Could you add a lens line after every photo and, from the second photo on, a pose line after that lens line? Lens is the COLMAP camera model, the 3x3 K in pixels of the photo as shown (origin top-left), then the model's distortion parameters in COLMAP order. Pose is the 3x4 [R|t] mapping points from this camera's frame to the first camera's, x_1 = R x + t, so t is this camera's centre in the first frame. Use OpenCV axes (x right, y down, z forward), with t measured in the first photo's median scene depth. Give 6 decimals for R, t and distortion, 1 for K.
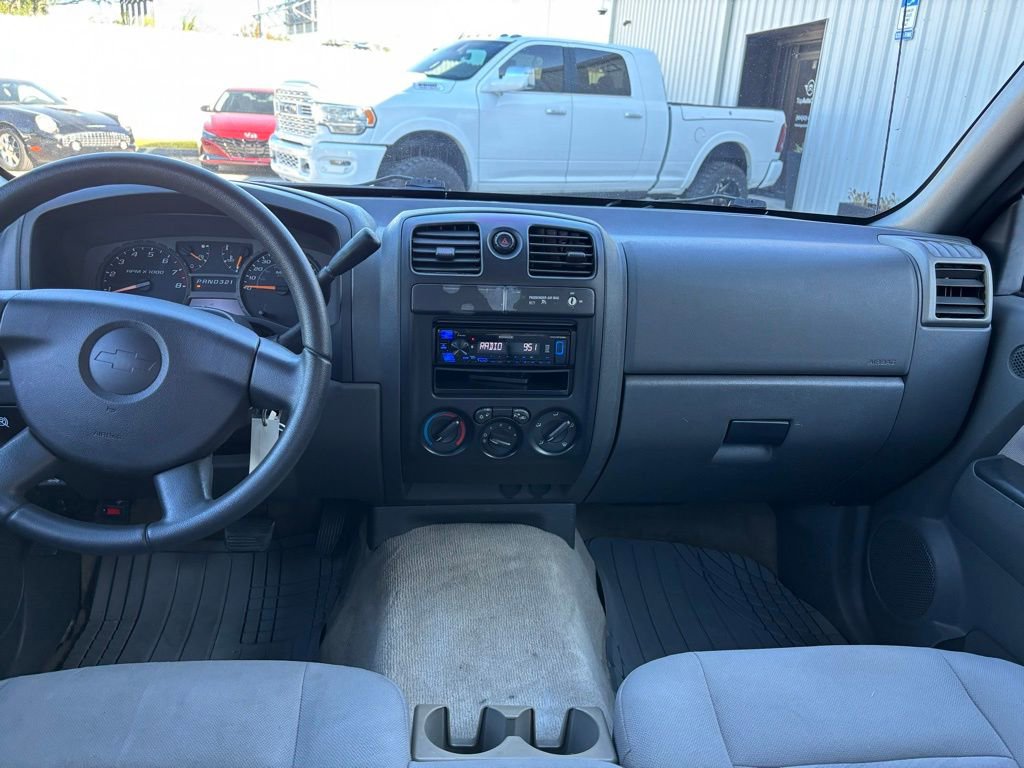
lens RADIAL K [[765.3, 0, 512.0], [0, 765.3, 384.0], [0, 0, 1]] dist [0.009645, 0.001666]
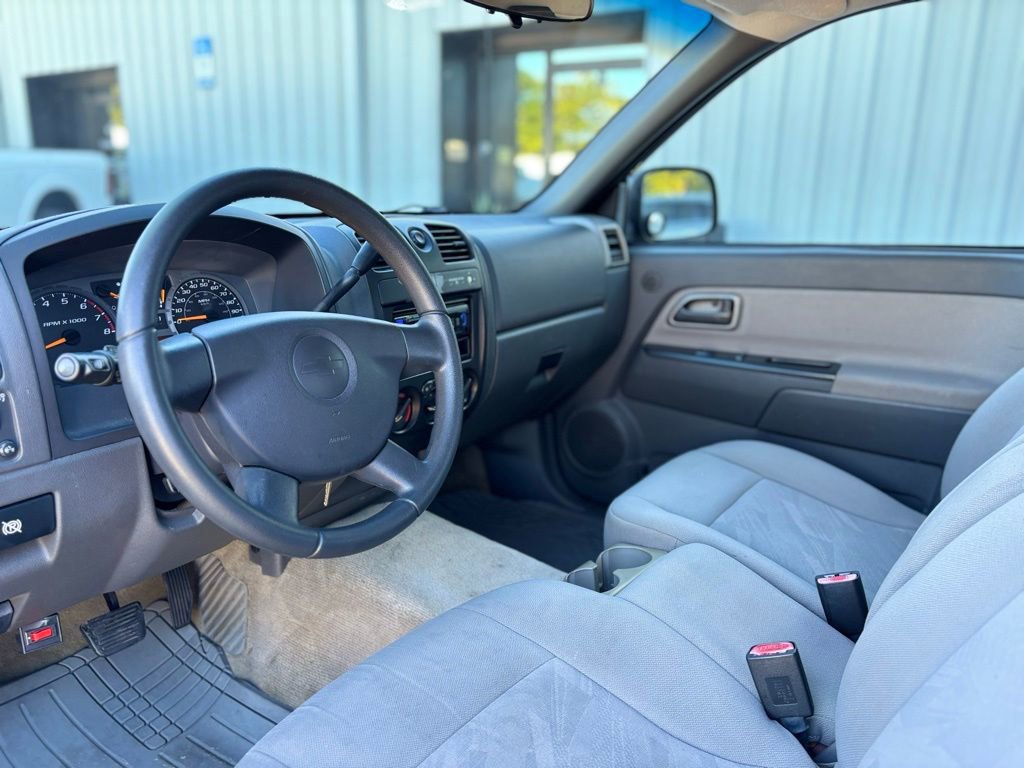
lens RADIAL K [[765.3, 0, 512.0], [0, 765.3, 384.0], [0, 0, 1]] dist [0.009645, 0.001666]
pose [[0.666461, -0.234233, 0.707789, -0.727978], [0.270592, 0.960623, 0.063114, -0.003146], [-0.694702, 0.149459, 0.703599, 0.082839]]
